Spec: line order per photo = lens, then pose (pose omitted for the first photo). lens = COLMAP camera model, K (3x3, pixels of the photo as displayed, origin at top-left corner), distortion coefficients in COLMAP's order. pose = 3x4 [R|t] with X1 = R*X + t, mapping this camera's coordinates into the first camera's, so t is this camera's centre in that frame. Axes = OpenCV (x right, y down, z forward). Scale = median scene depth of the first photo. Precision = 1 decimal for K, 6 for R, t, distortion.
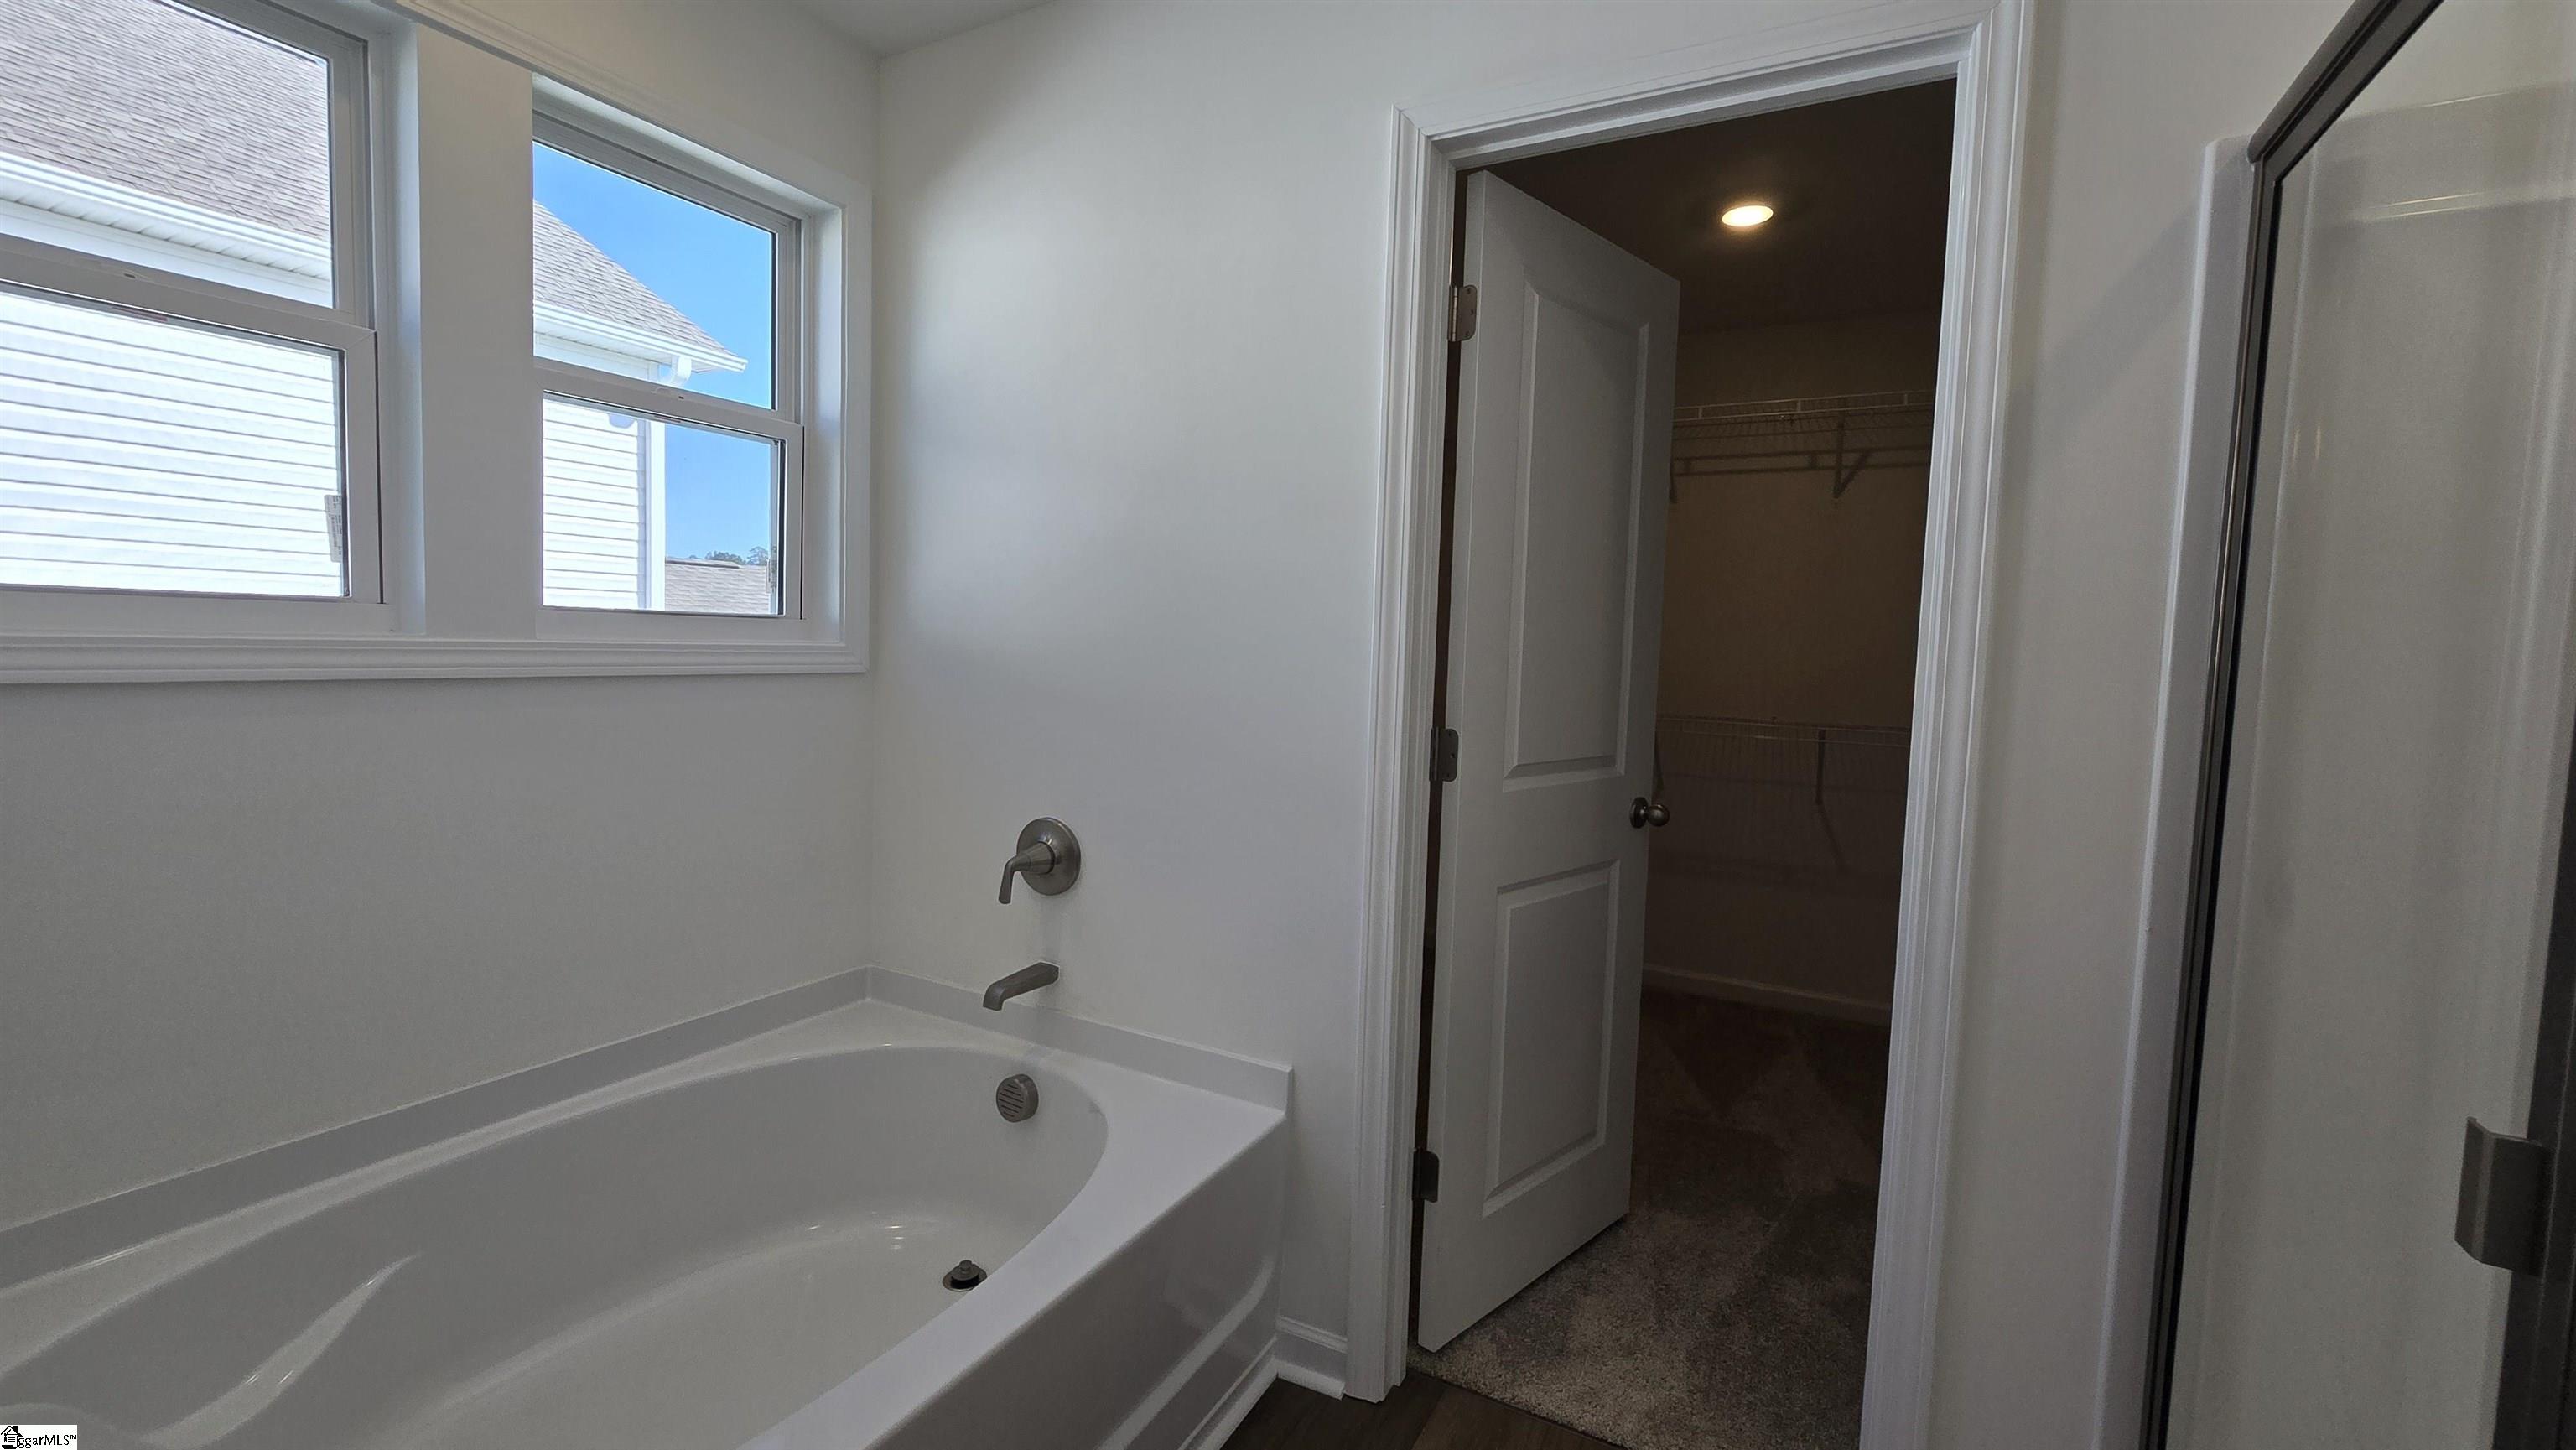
lens RADIAL K [[1049.8, 0, 1282.2], [0, 1049.8, 711.3], [0, 0, 1]] dist [-0.001761, 0.000209]
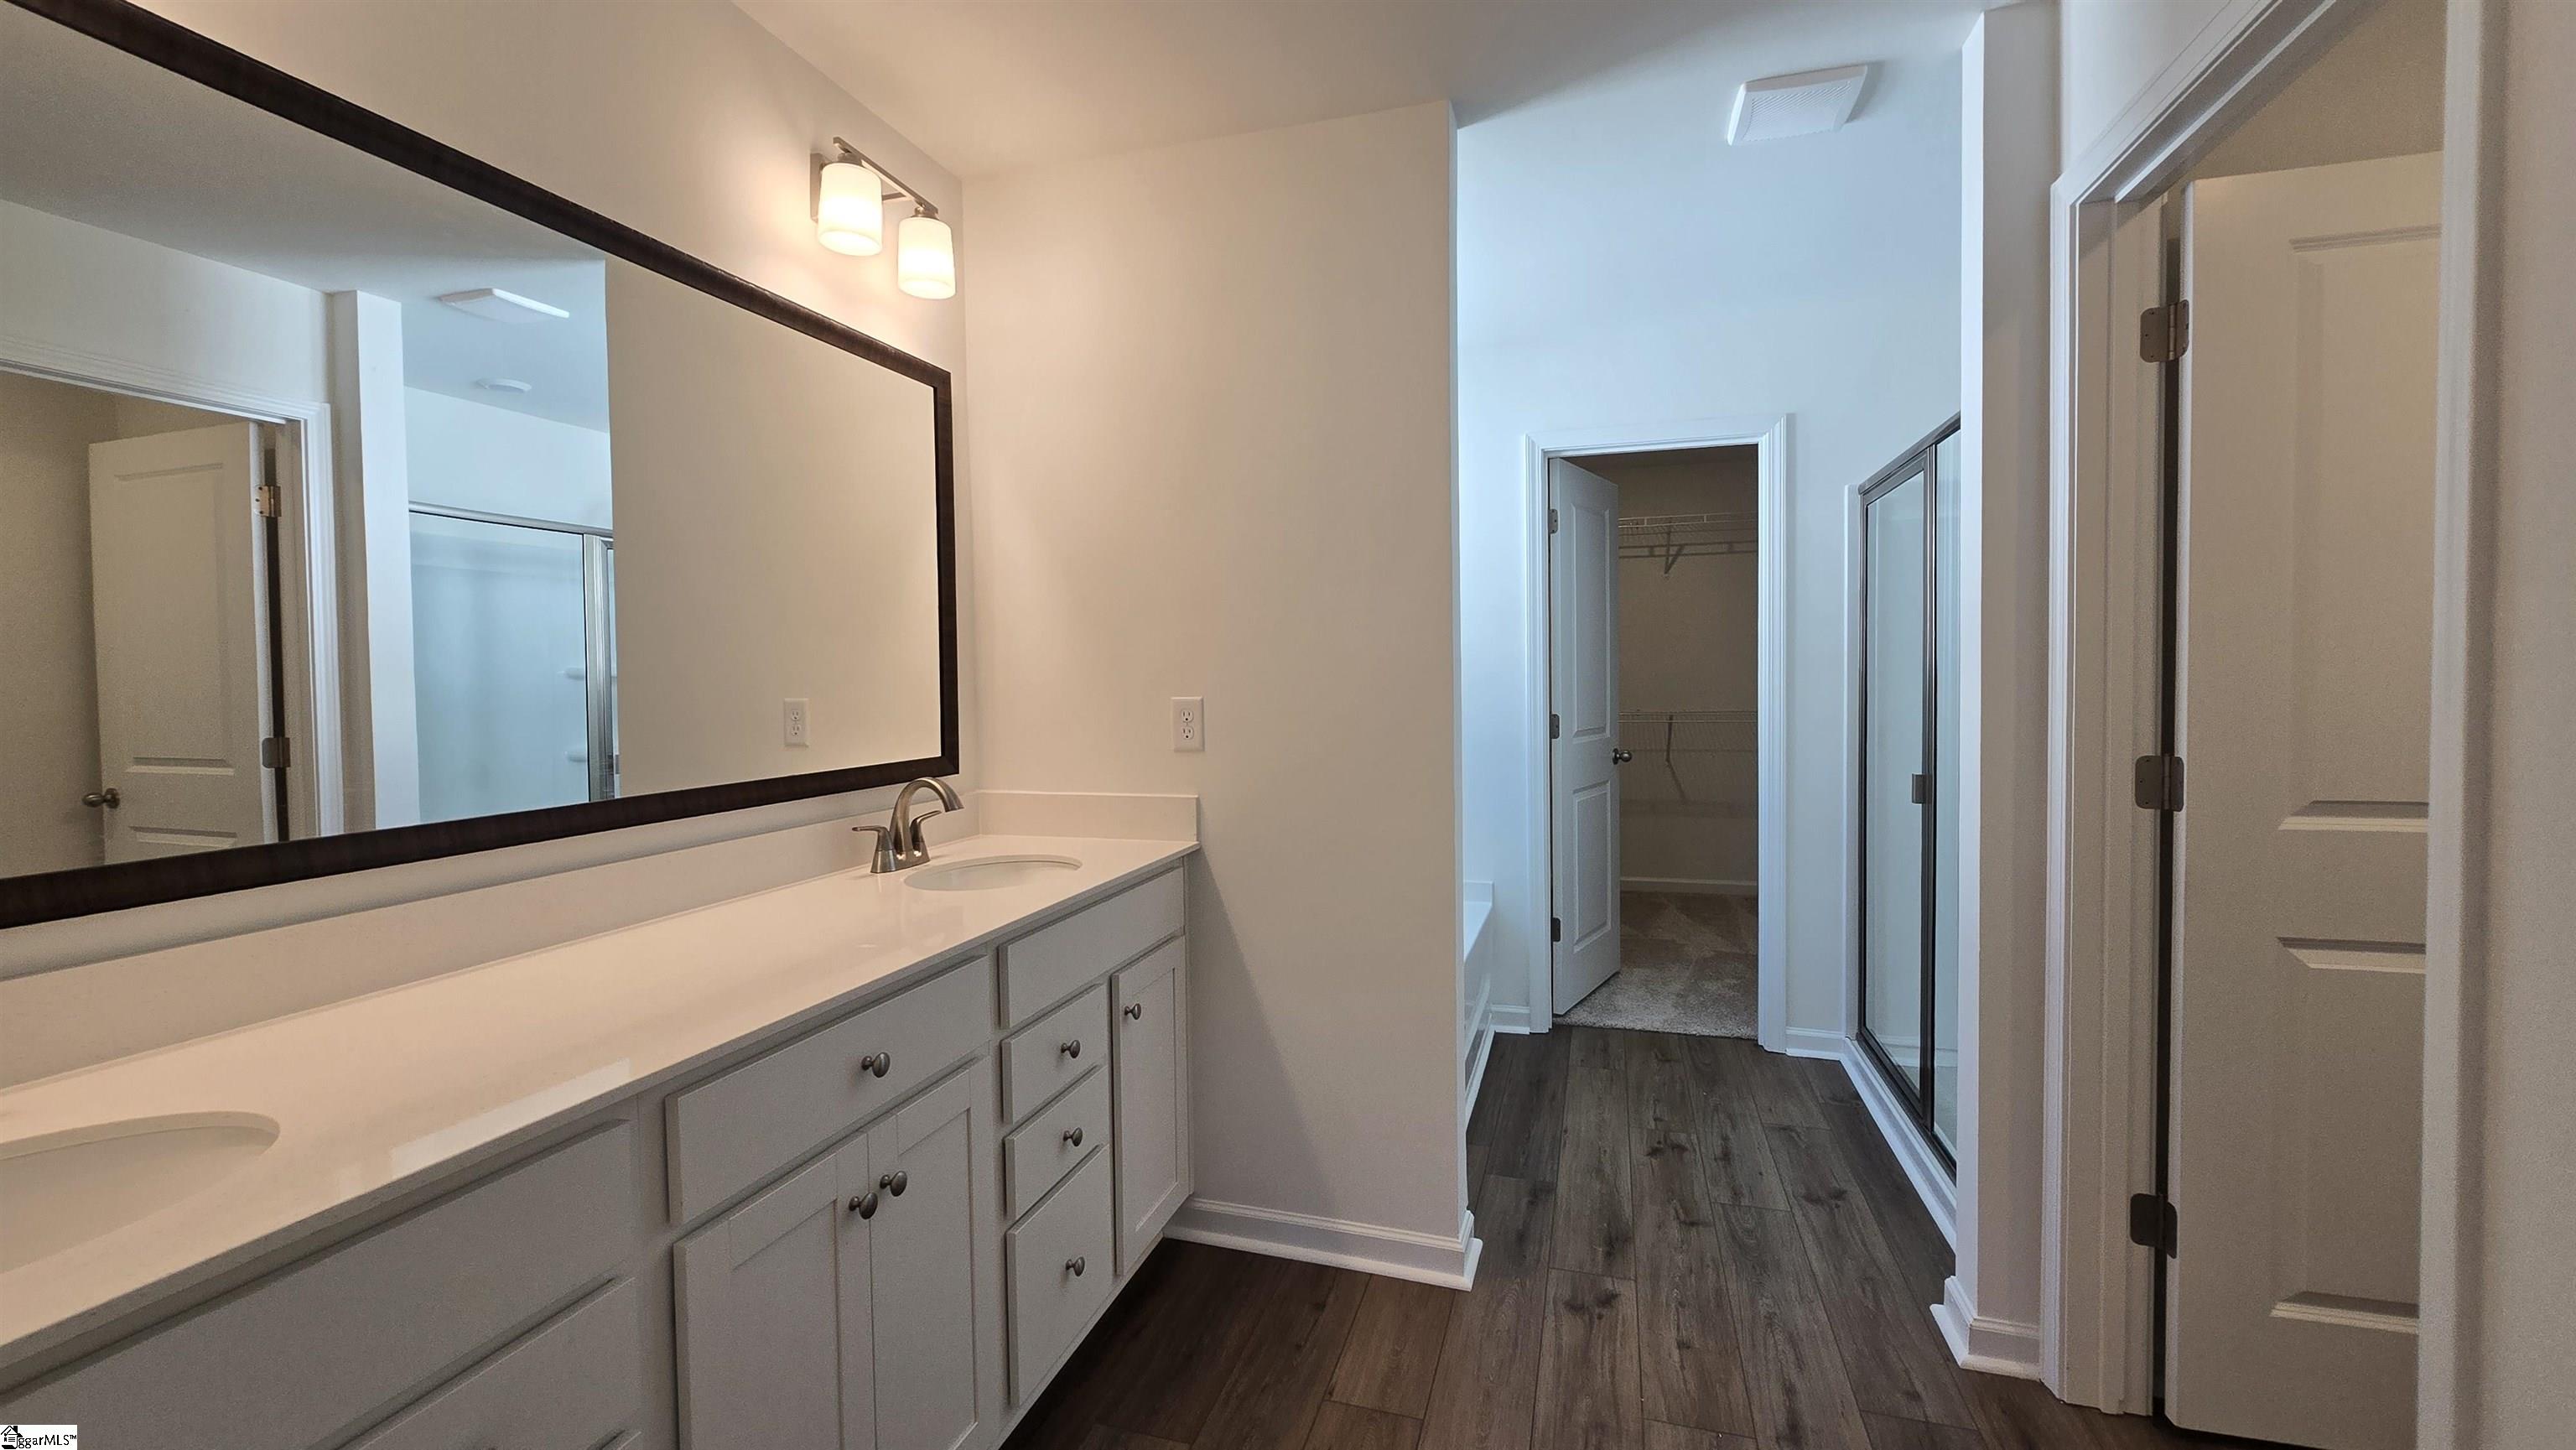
lens RADIAL K [[1023.7, 0, 1291.1], [0, 1023.7, 699.1], [0, 0, 1]] dist [-0.000498, 0.000027]
pose [[0.979515, -0.046909, 0.195829, -0.719735], [0.053903, 0.998079, -0.030536, 0.019358], [-0.194020, 0.040466, 0.980162, -0.871907]]
